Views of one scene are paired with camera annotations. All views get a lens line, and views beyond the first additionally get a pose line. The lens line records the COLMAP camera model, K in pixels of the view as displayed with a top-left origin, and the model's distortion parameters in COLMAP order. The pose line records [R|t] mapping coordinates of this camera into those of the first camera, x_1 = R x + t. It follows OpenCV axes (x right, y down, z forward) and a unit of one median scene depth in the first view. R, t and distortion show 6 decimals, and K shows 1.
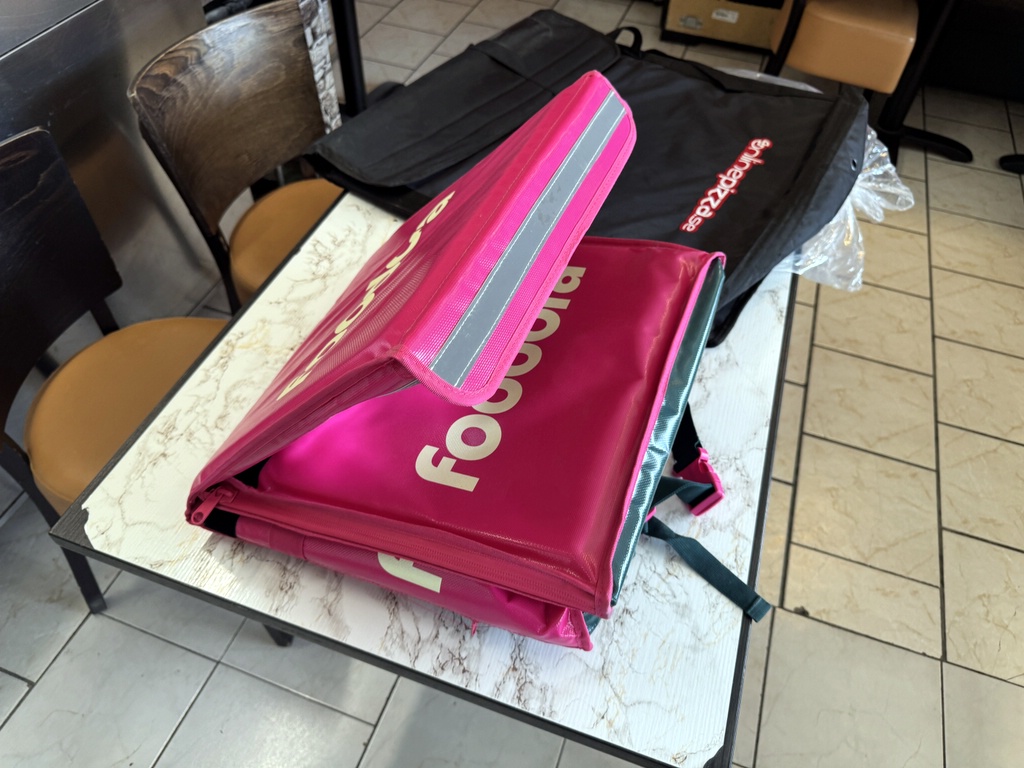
lens RADIAL K [[736.2, 0, 501.2], [0, 736.2, 365.9], [0, 0, 1]] dist [0.027741, -0.041556]
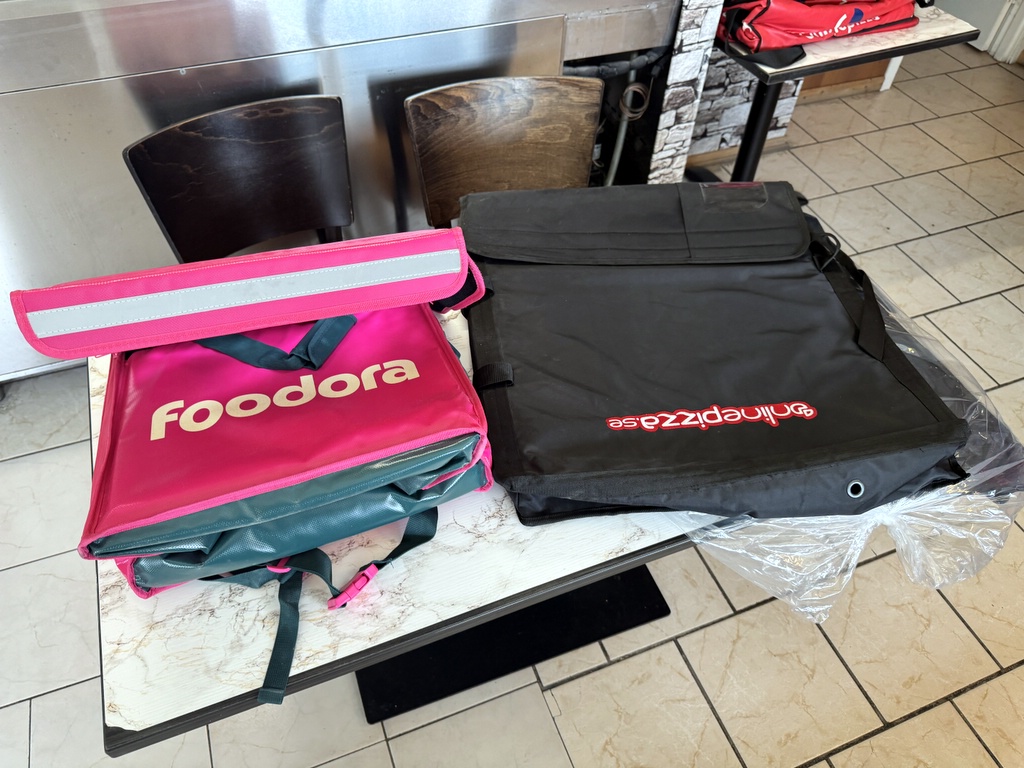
lens RADIAL K [[736.2, 0, 515.7], [0, 736.2, 378.6], [0, 0, 1]] dist [0.027741, -0.041556]
pose [[0.664493, 0.551108, -0.504706, 0.523426], [-0.567376, 0.811605, 0.139218, -0.248608], [0.486346, 0.193849, 0.851992, 0.079374]]
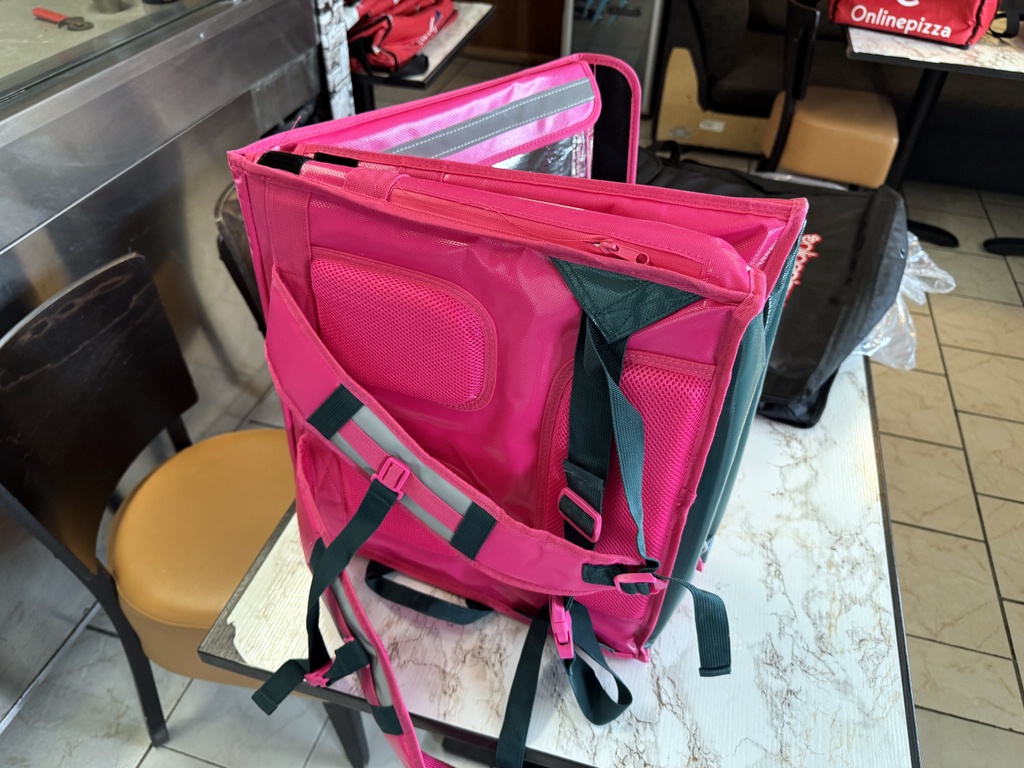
lens RADIAL K [[736.2, 0, 509.6], [0, 736.2, 368.5], [0, 0, 1]] dist [0.027741, -0.041556]
pose [[0.997902, -0.050473, 0.040549, -0.134214], [0.055381, 0.989859, -0.130816, 0.003377], [-0.033535, 0.132787, 0.990577, -0.026024]]
